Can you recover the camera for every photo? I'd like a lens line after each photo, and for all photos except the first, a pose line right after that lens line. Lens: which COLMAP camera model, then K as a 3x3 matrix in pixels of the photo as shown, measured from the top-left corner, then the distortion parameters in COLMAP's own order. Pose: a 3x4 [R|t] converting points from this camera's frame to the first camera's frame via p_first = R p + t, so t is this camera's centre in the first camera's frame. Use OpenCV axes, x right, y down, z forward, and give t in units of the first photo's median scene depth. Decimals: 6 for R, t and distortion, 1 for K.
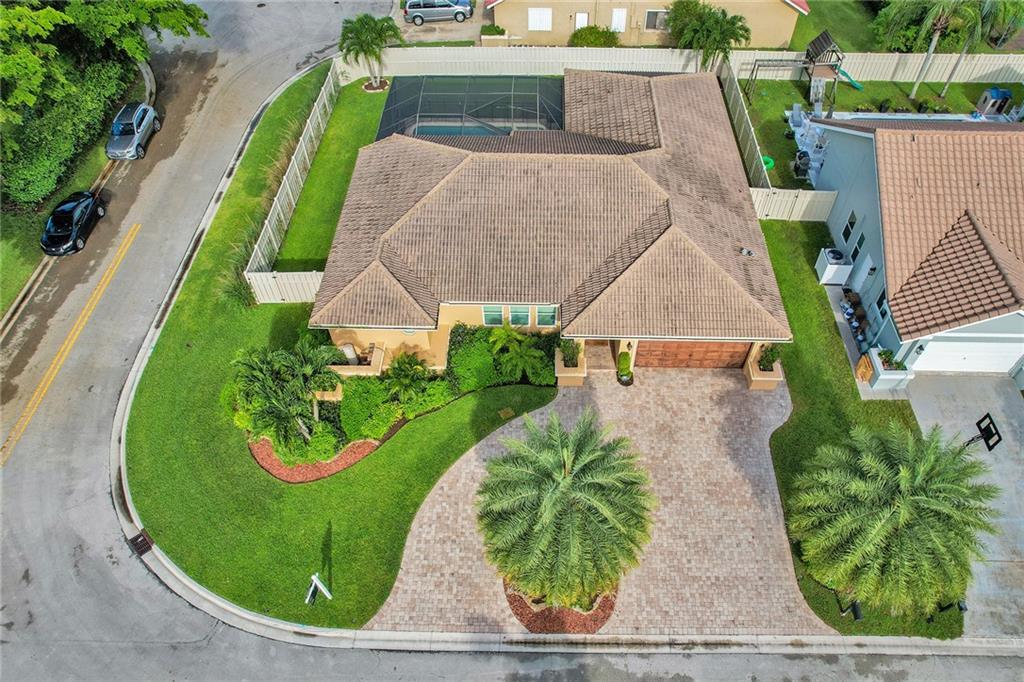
lens RADIAL K [[669.4, 0, 512.0], [0, 669.4, 341.0], [0, 0, 1]] dist [0.035878, 0.001098]
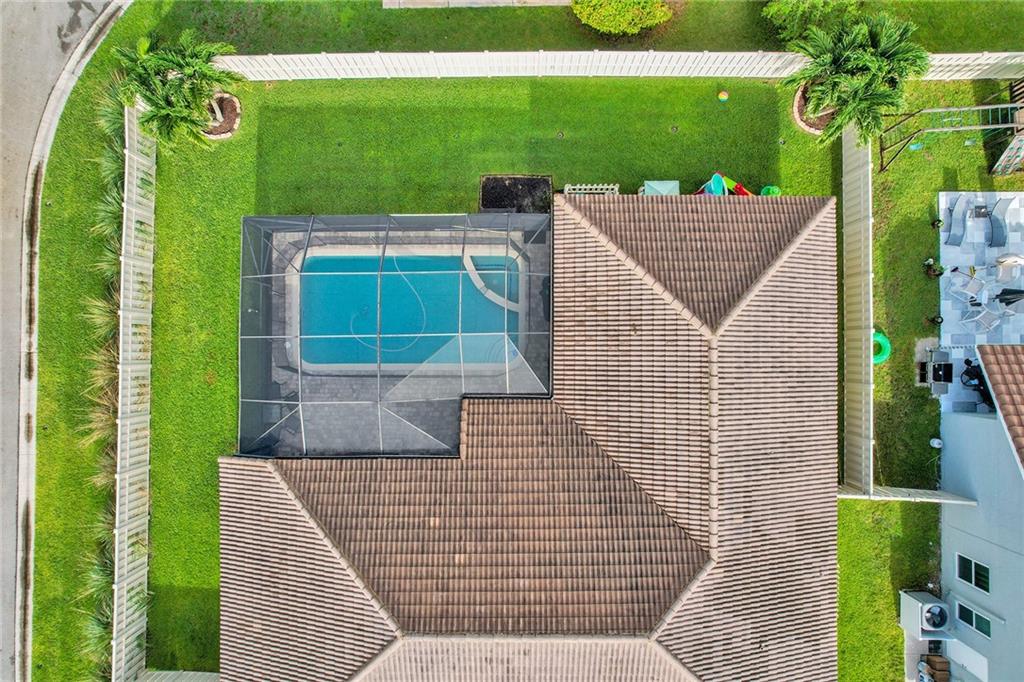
lens RADIAL K [[669.4, 0, 512.0], [0, 669.4, 341.0], [0, 0, 1]] dist [0.035878, 0.001098]
pose [[0.999592, -0.028480, -0.002290, 0.036515], [0.023686, 0.781188, 0.623847, -0.631429], [-0.015978, -0.623646, 0.781543, 0.488343]]
